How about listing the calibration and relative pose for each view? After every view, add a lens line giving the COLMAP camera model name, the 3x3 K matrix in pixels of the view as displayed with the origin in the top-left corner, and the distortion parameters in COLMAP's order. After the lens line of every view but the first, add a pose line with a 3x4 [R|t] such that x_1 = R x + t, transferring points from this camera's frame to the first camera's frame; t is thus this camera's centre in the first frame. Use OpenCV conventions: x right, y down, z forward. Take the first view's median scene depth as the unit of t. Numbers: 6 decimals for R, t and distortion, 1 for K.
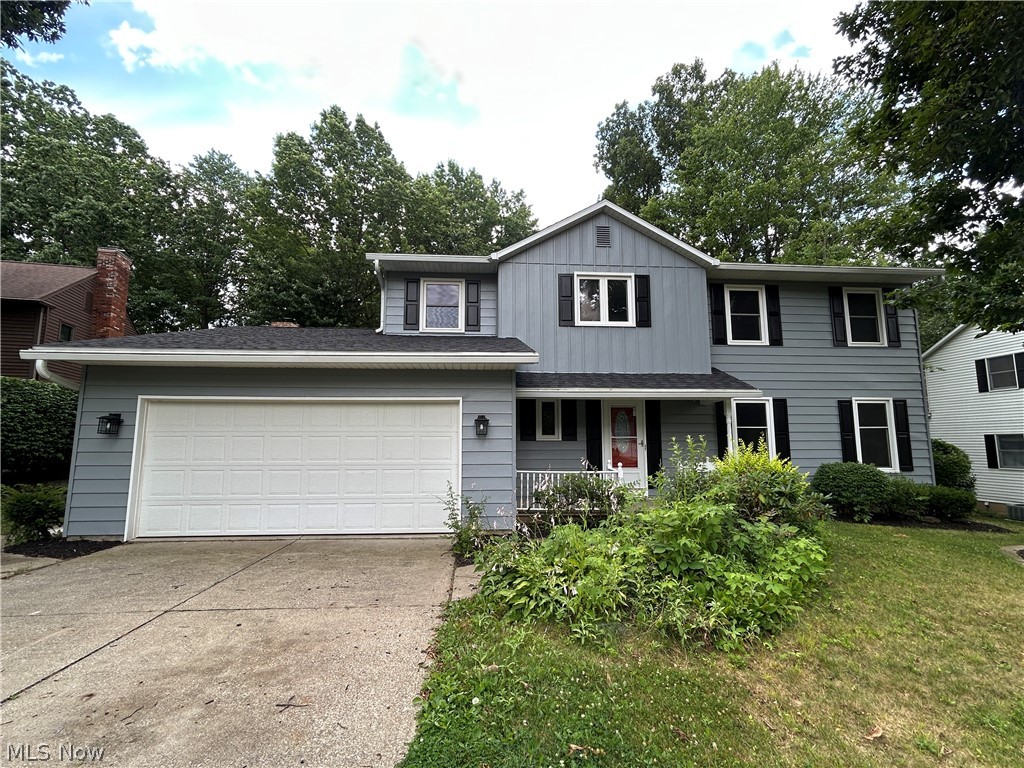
lens RADIAL K [[485.8, 0, 512.0], [0, 485.8, 384.0], [0, 0, 1]] dist [0.001131, 0.000559]
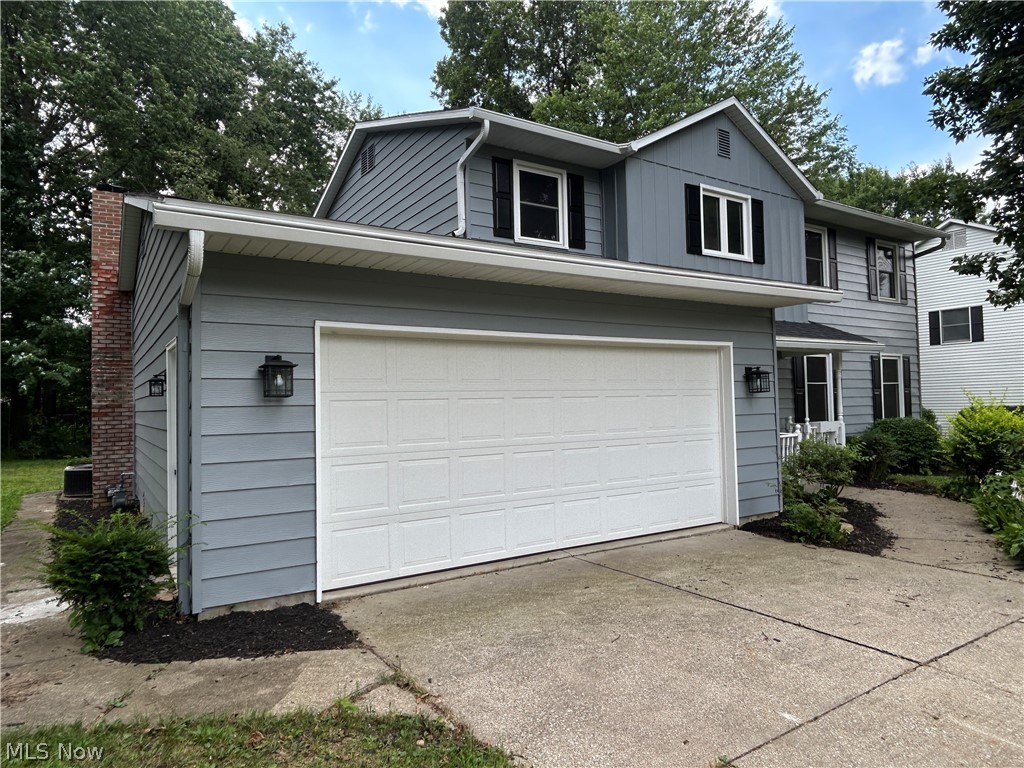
lens RADIAL K [[643.9, 0, 512.0], [0, 643.9, 384.0], [0, 0, 1]] dist [0.001999, 0.000900]
pose [[0.879228, -0.002675, 0.476394, -0.633008], [-0.038084, 0.996389, 0.075882, 0.021373], [-0.474877, -0.084861, 0.875951, 0.216158]]
